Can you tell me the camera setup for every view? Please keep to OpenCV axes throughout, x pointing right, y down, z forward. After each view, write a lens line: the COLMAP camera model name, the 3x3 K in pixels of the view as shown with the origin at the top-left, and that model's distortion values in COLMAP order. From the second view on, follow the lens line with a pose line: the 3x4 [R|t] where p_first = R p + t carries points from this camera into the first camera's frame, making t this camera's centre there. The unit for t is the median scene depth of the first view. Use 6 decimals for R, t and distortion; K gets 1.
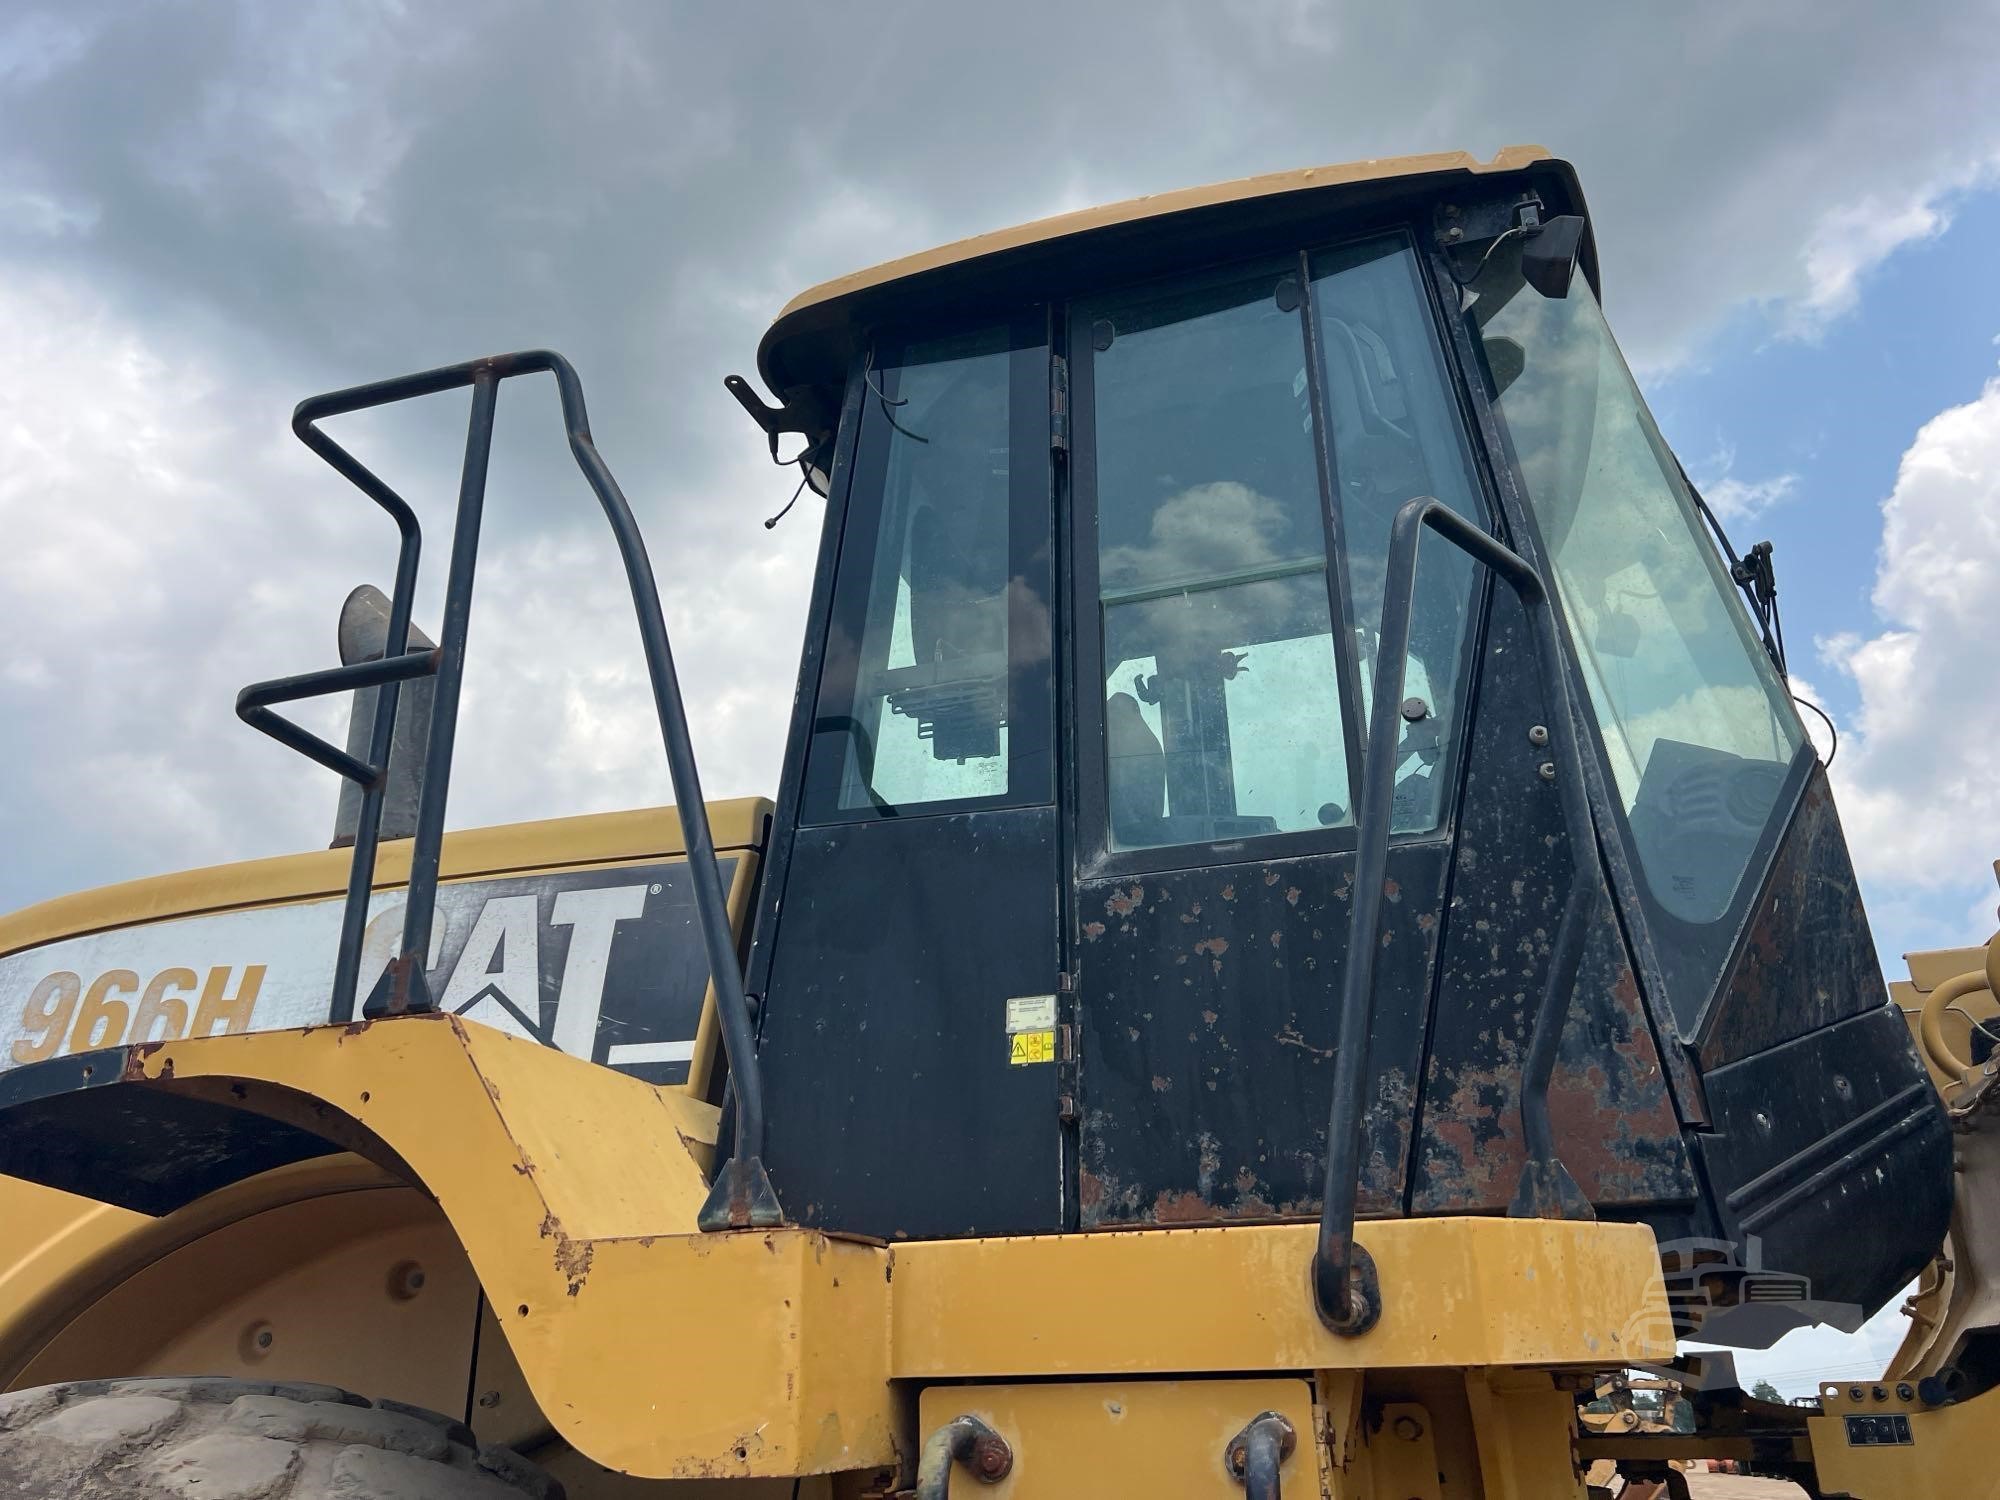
lens RADIAL K [[1495.8, 0, 1002.5], [0, 1495.8, 782.5], [0, 0, 1]] dist [0.012101, 0.005290]
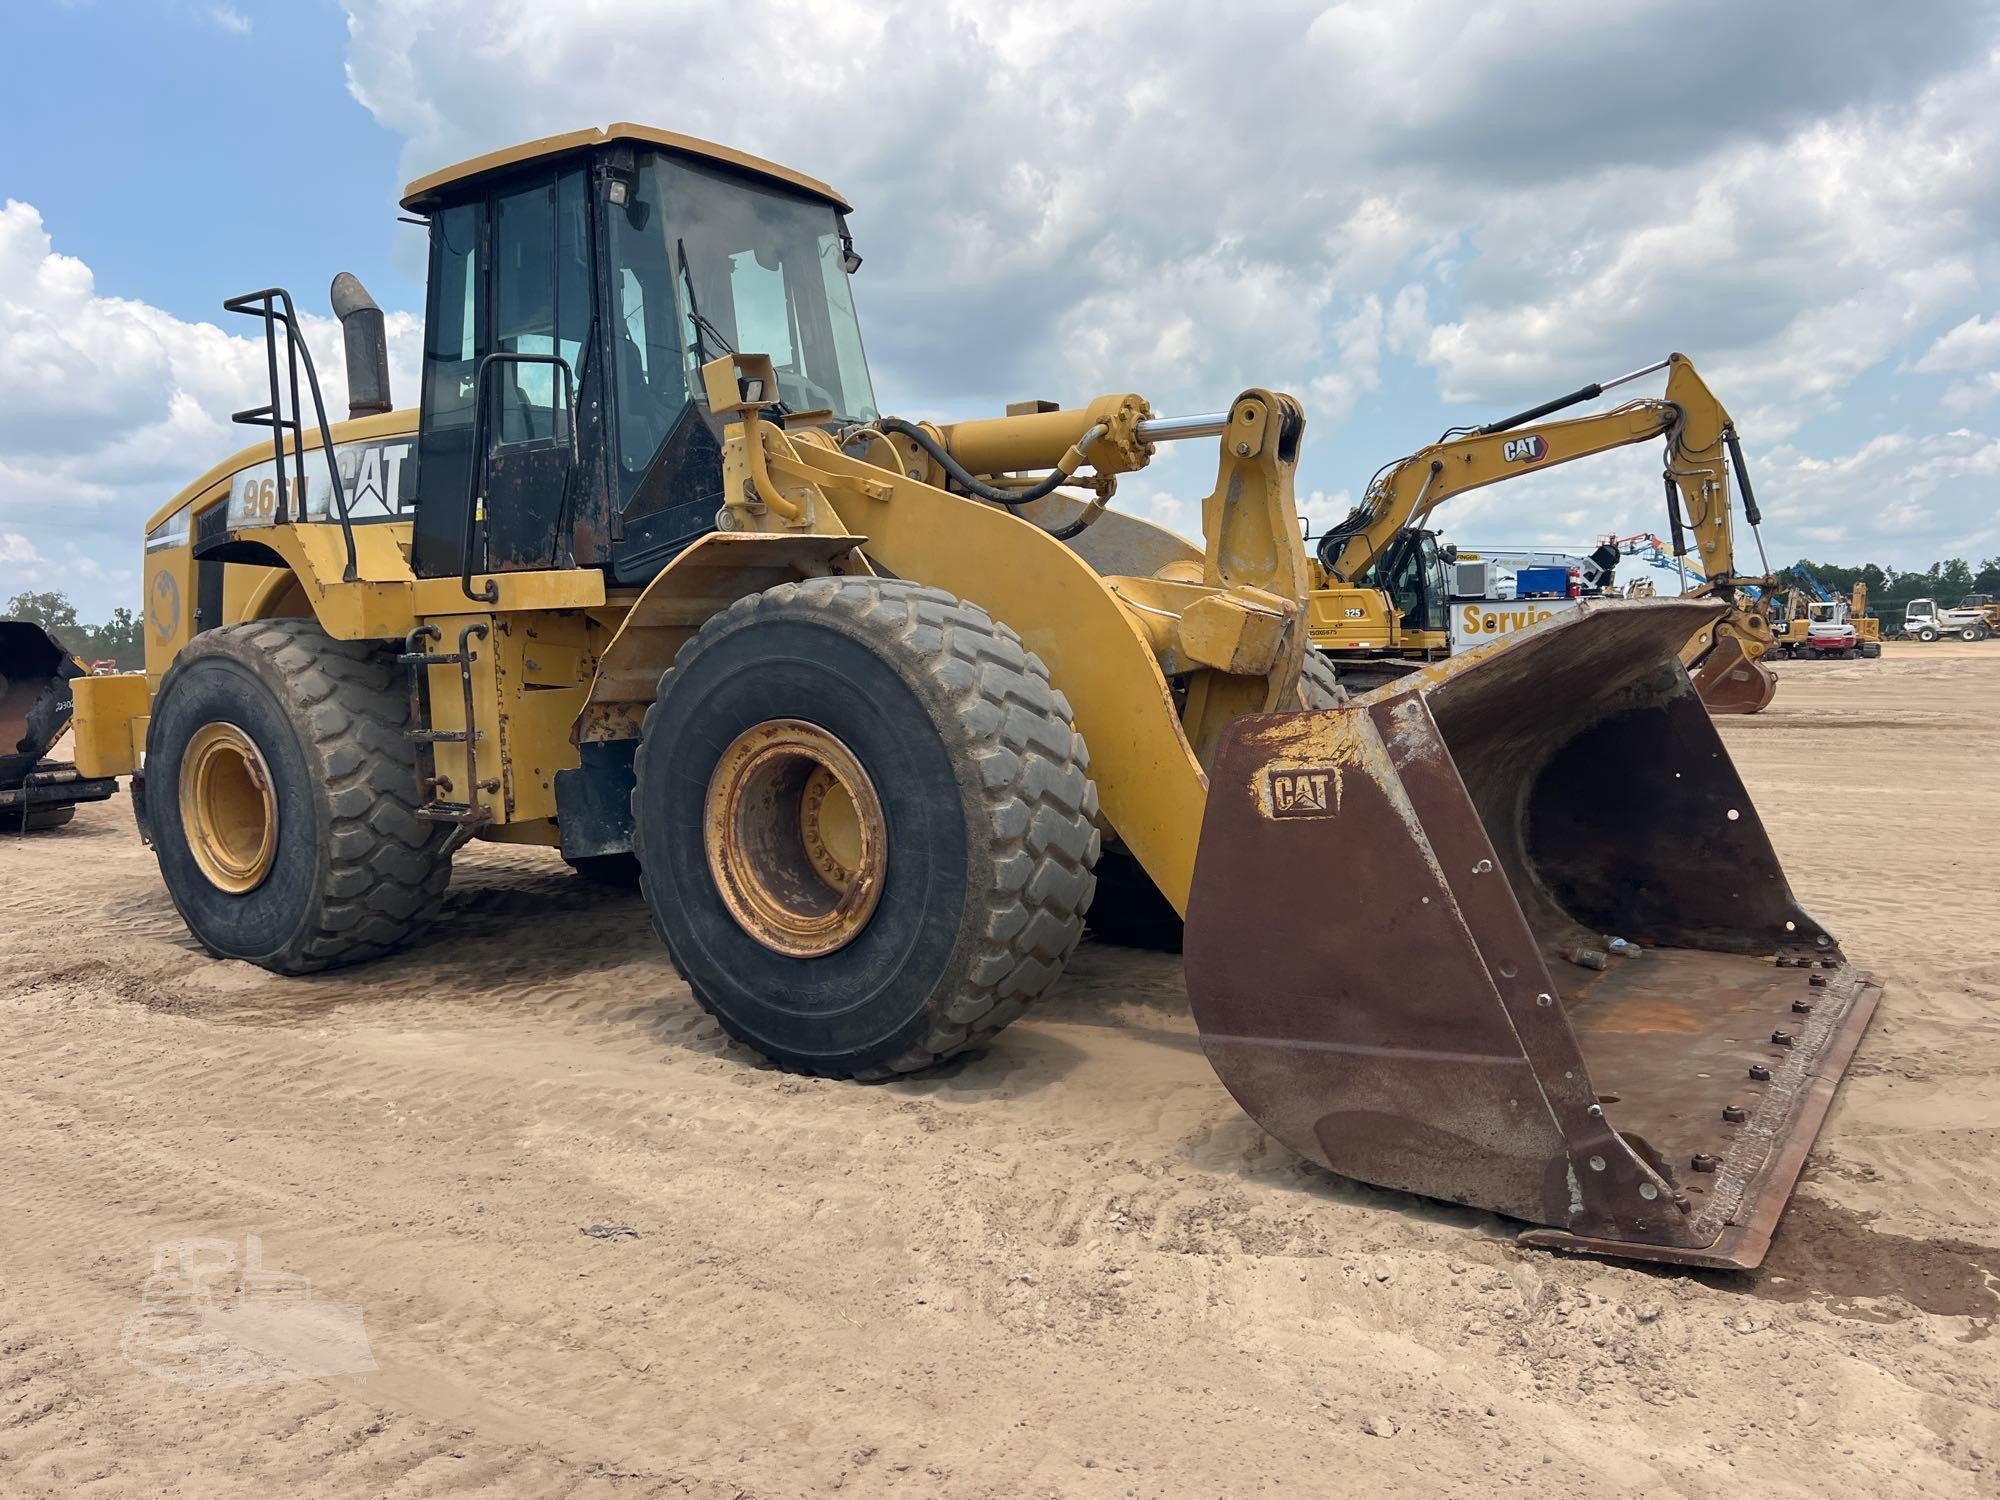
lens RADIAL K [[1484.6, 0, 1002.2], [0, 1484.6, 745.9], [0, 0, 1]] dist [0.016185, -0.002532]
pose [[0.957688, 0.003417, -0.287787, 1.963607], [0.130171, 0.886667, 0.443708, -0.629728], [0.256688, -0.462396, 0.848706, -1.570040]]
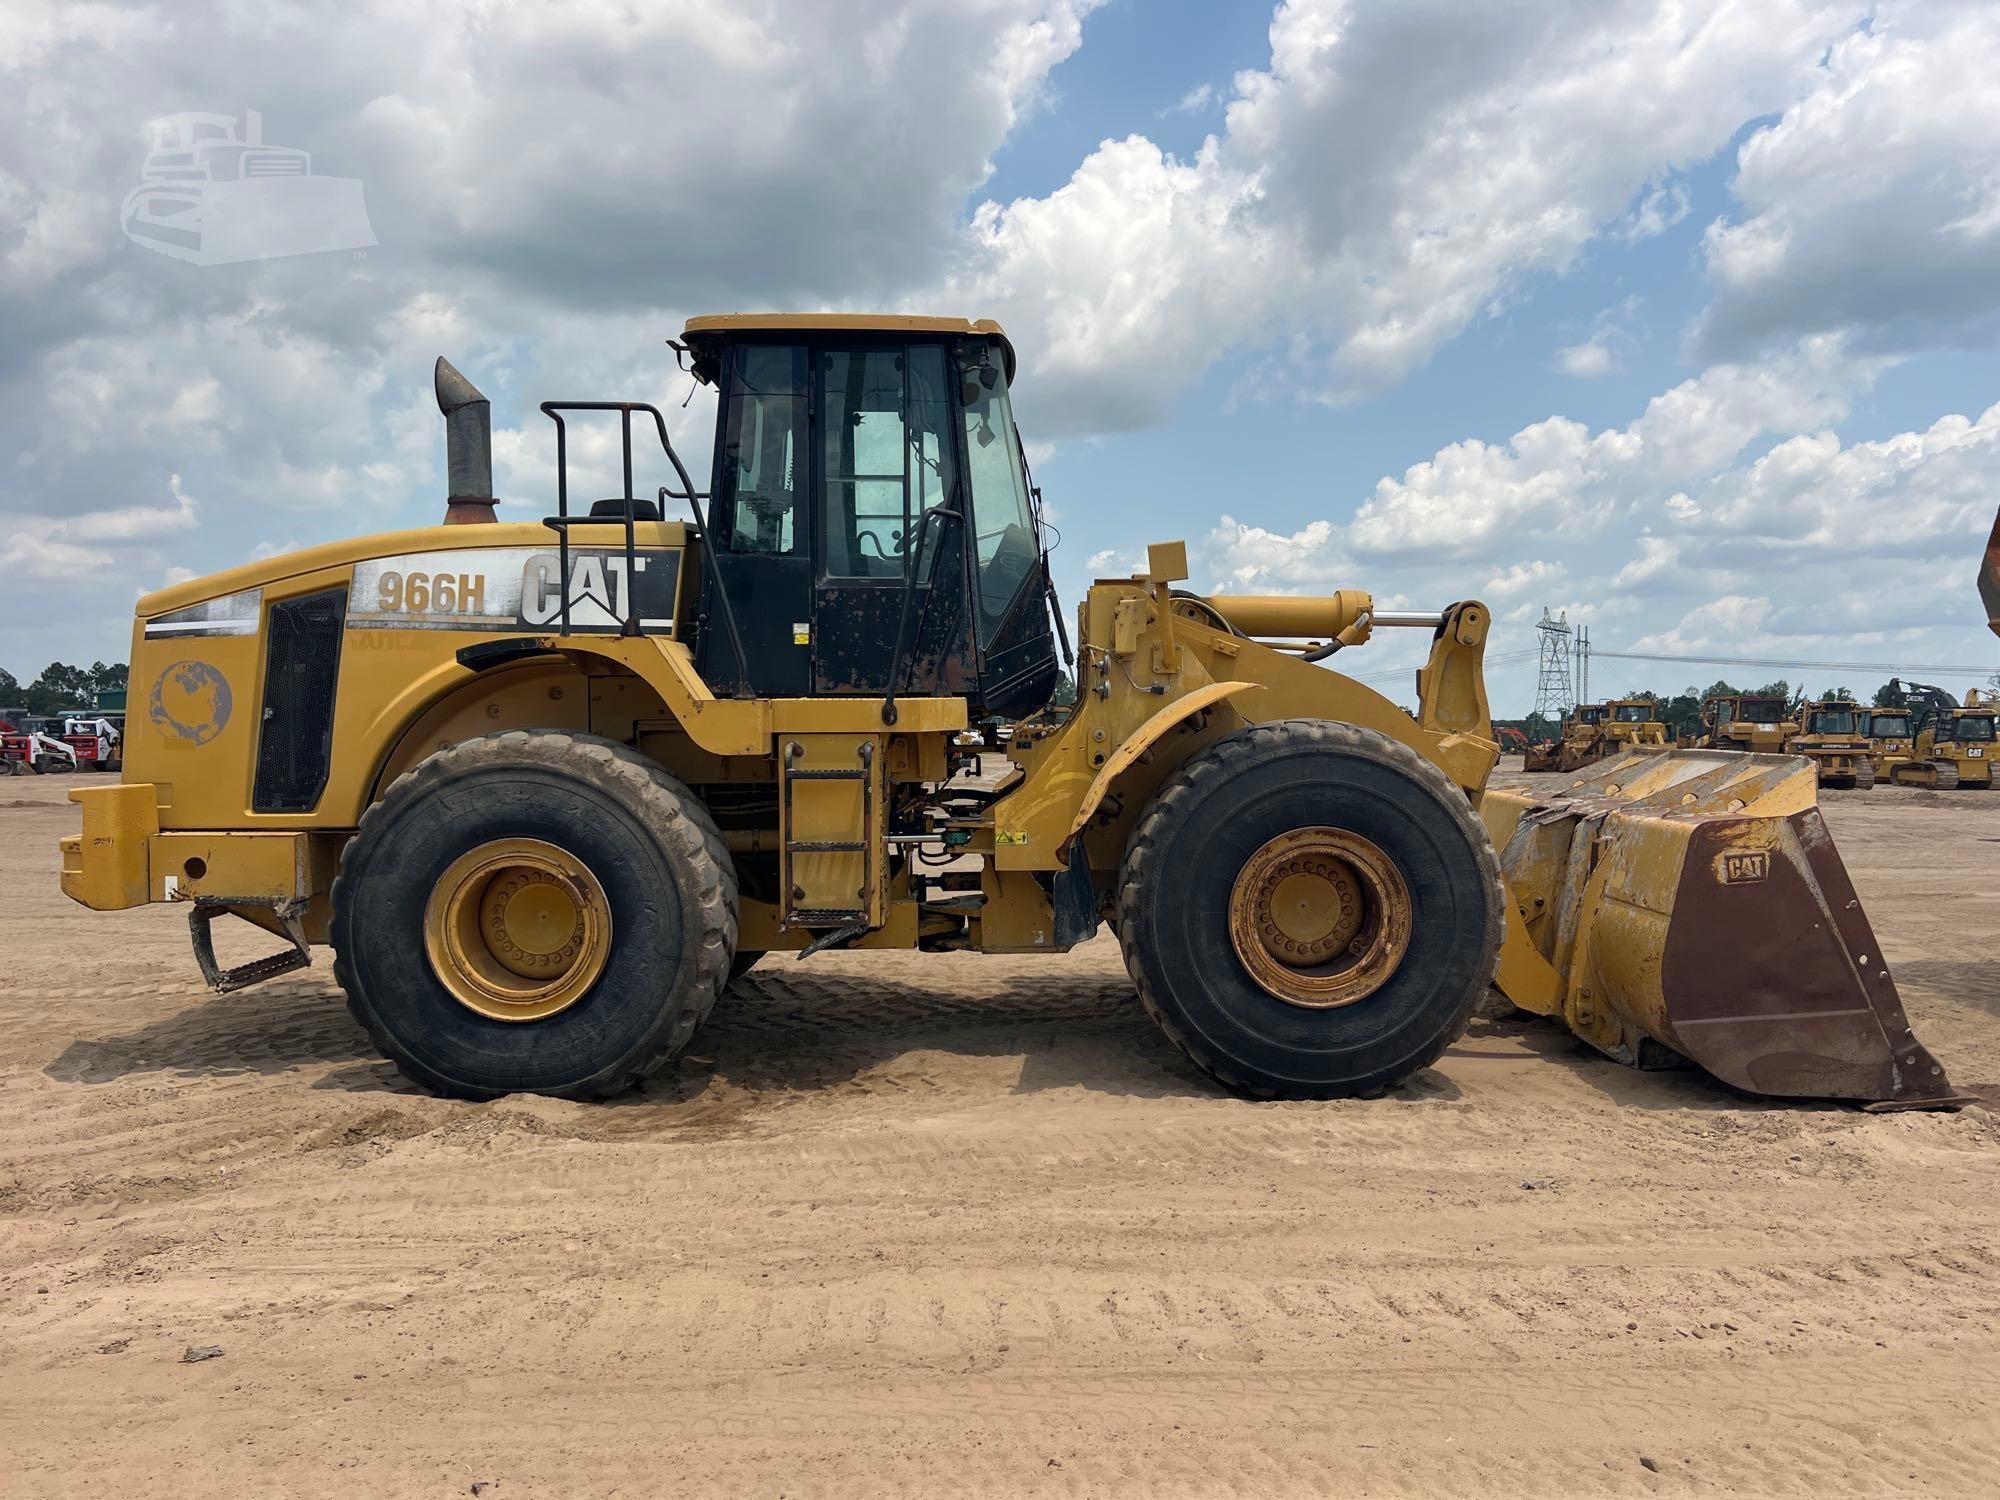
lens RADIAL K [[1484.6, 0, 1002.2], [0, 1484.6, 745.9], [0, 0, 1]] dist [0.016185, -0.002532]
pose [[0.946601, 0.005767, 0.322356, -0.620037], [-0.134904, 0.915189, 0.379775, -0.916257], [-0.292826, -0.402983, 0.867097, -2.078600]]
